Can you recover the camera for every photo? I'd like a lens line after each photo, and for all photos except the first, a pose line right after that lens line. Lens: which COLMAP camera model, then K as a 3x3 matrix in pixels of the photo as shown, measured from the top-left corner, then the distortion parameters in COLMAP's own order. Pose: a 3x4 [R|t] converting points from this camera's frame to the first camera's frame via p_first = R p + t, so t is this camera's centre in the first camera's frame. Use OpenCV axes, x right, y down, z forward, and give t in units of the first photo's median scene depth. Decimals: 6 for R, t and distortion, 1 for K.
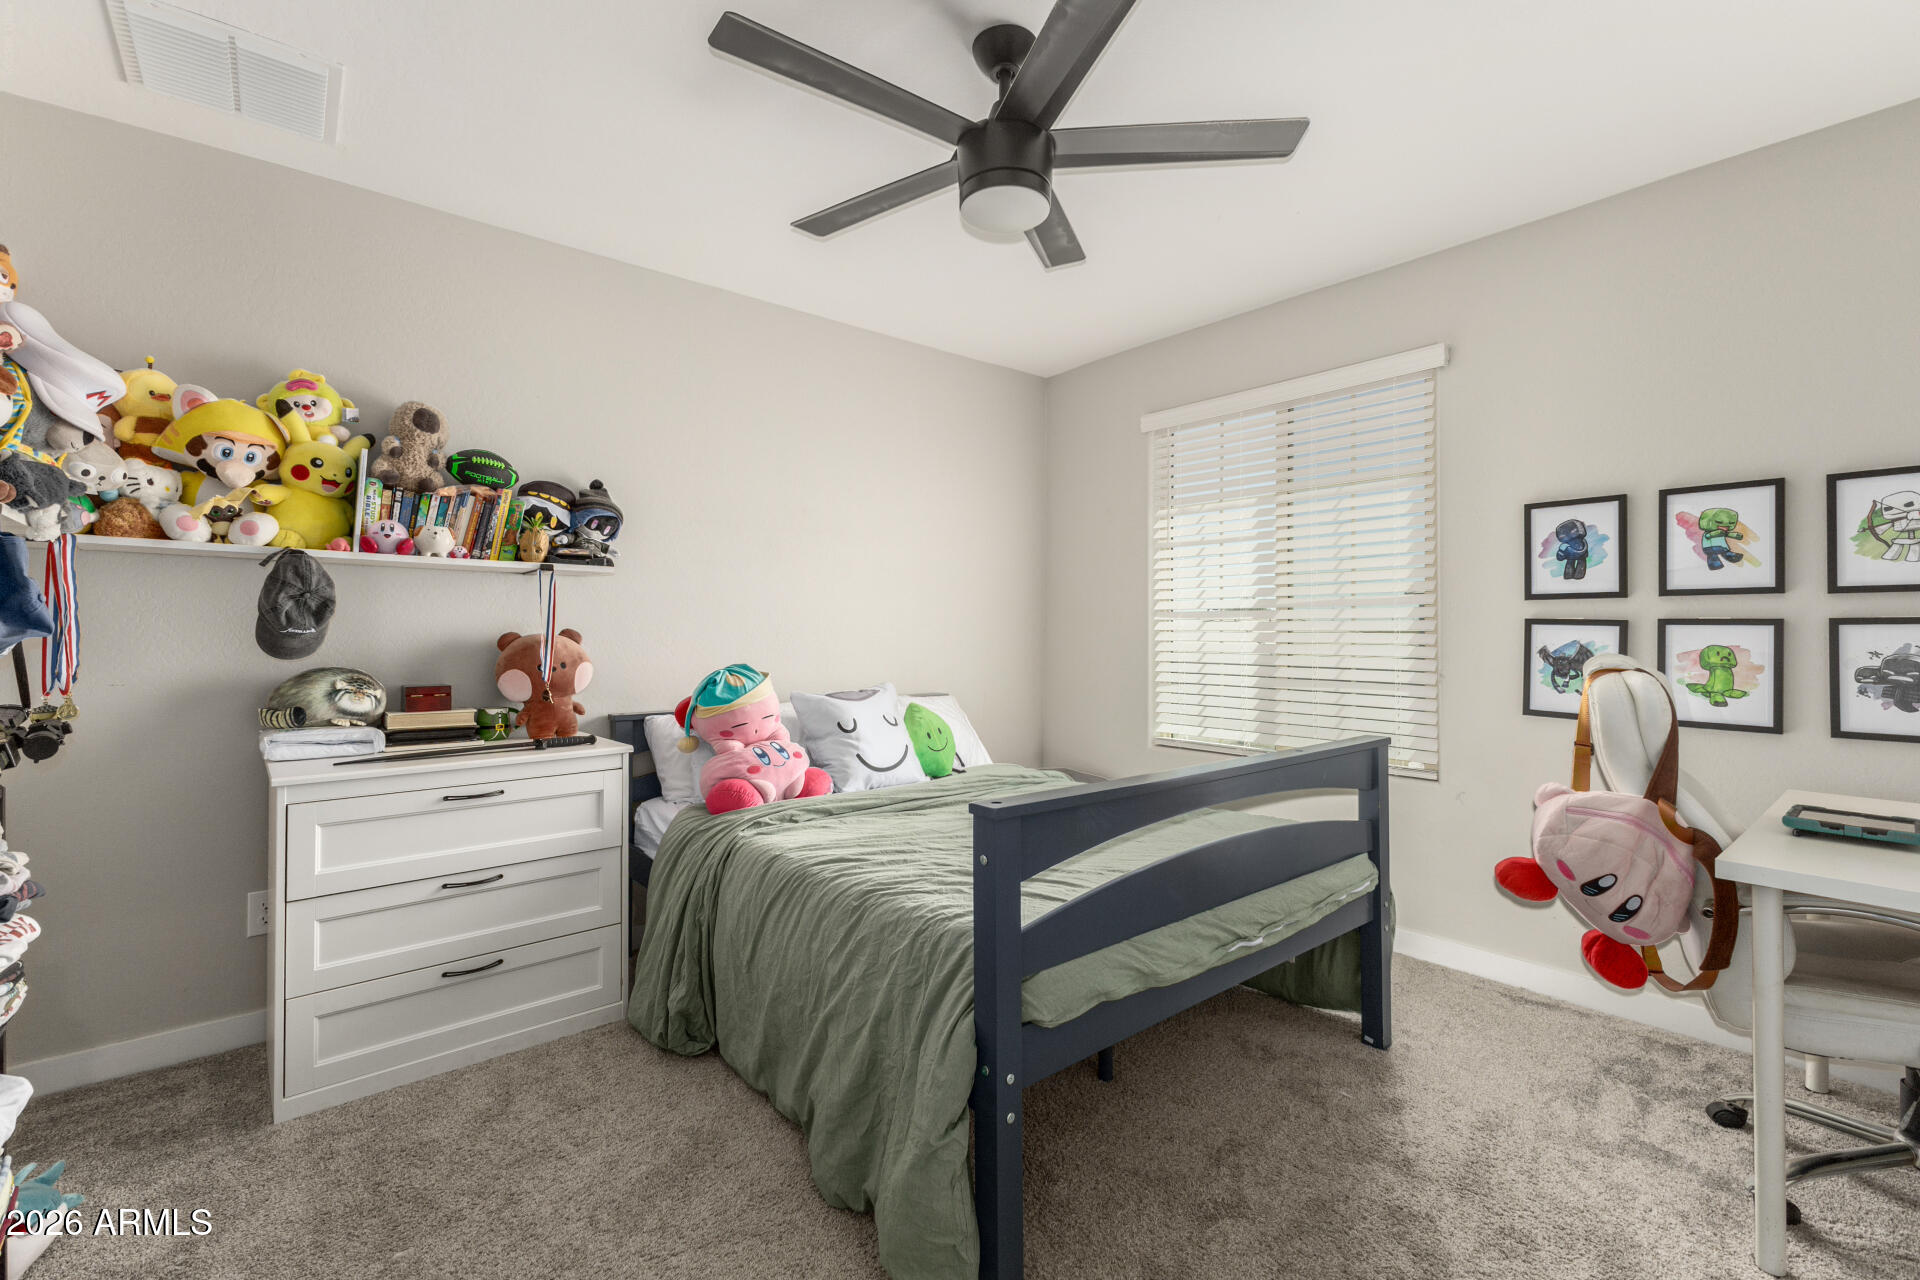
lens RADIAL K [[839.9, 0, 959.1], [0, 839.9, 630.9], [0, 0, 1]] dist [0.011085, -0.003421]
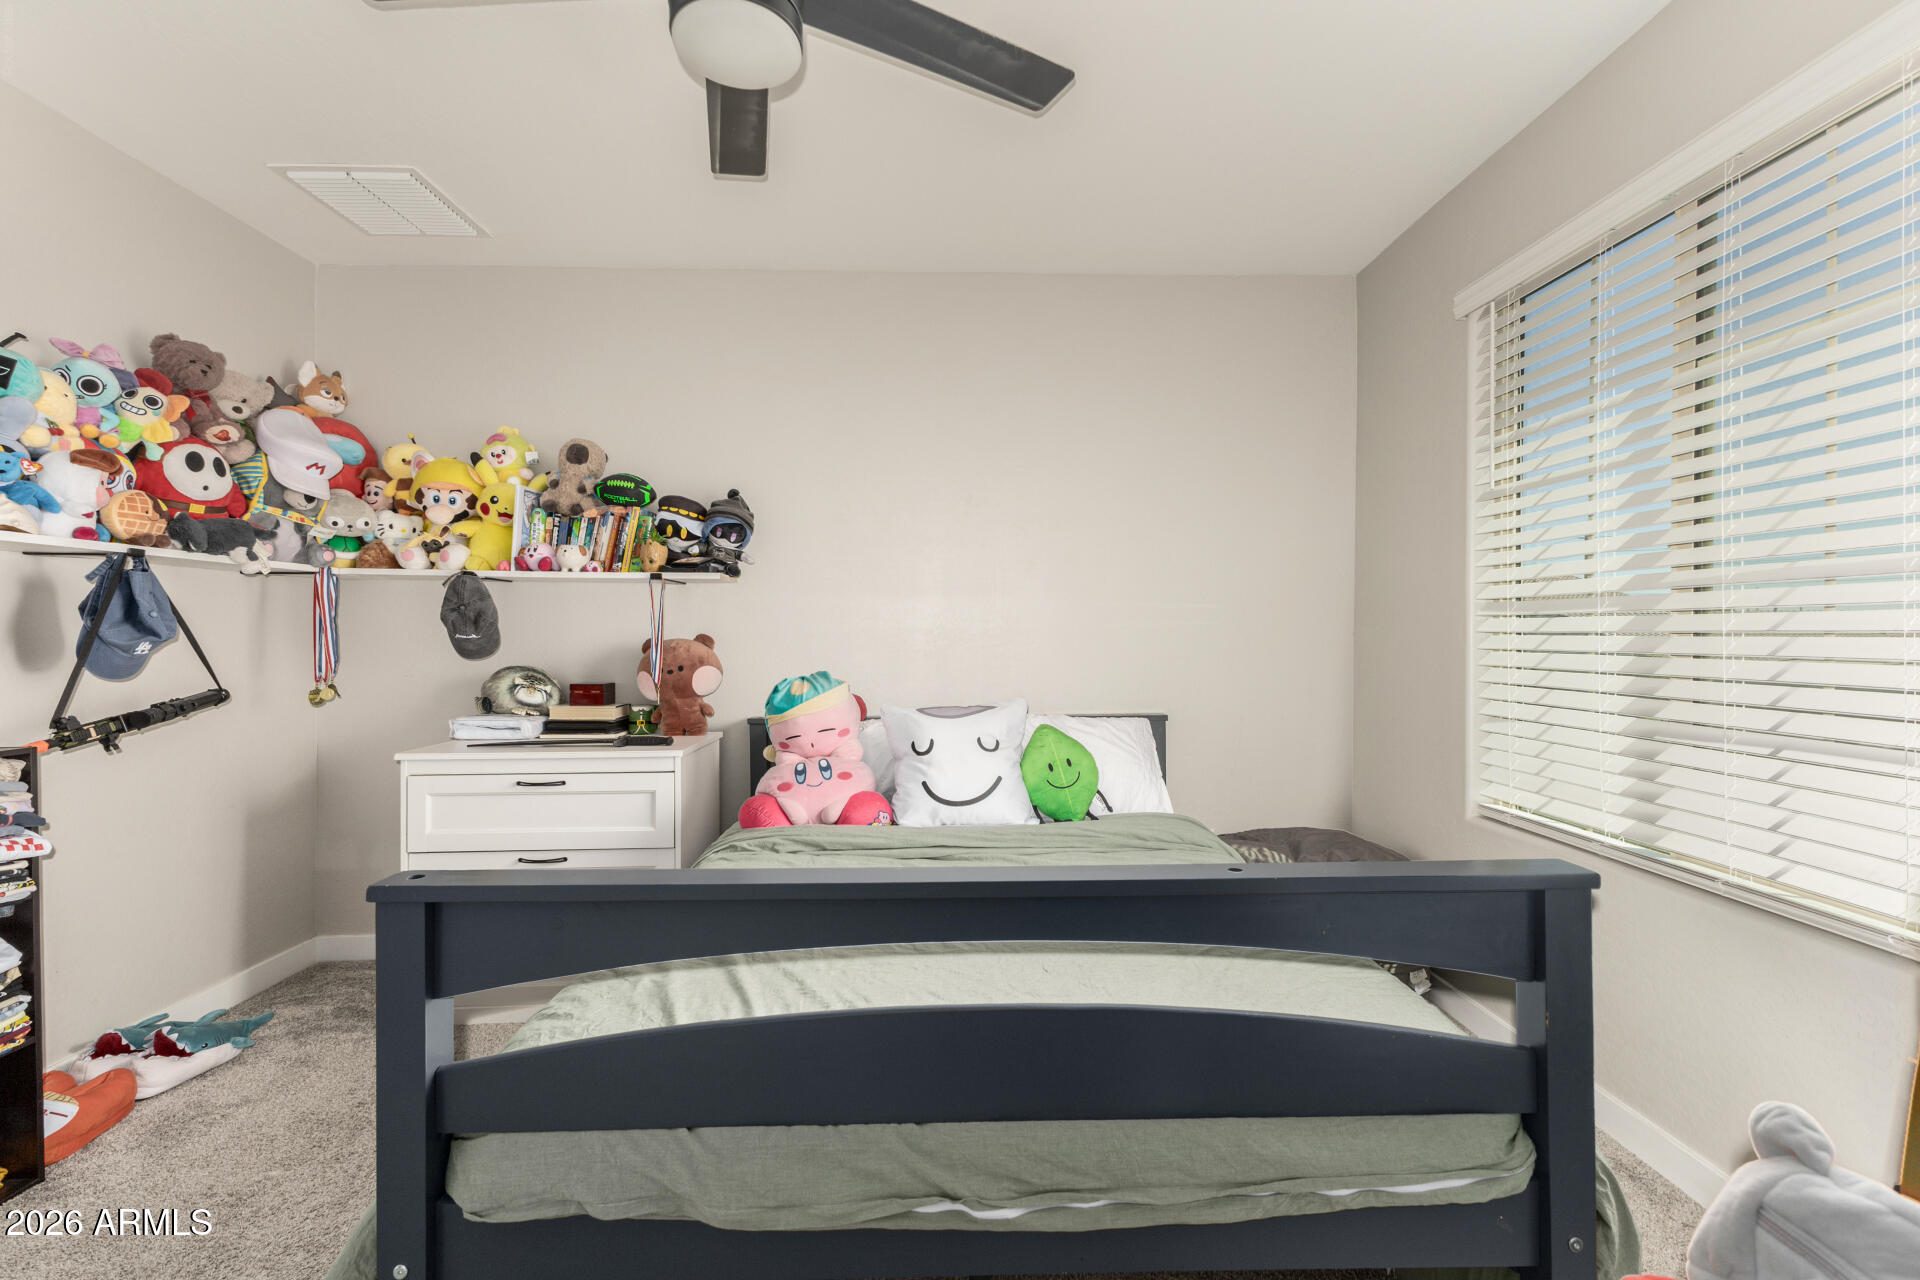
lens RADIAL K [[839.9, 0, 957.1], [0, 839.9, 642.7], [0, 0, 1]] dist [0.011085, -0.003421]
pose [[0.784978, 0.002540, -0.619518, 0.490855], [0.003037, 0.999964, 0.007948, 0.001185], [0.619516, -0.008121, 0.784942, 0.418098]]
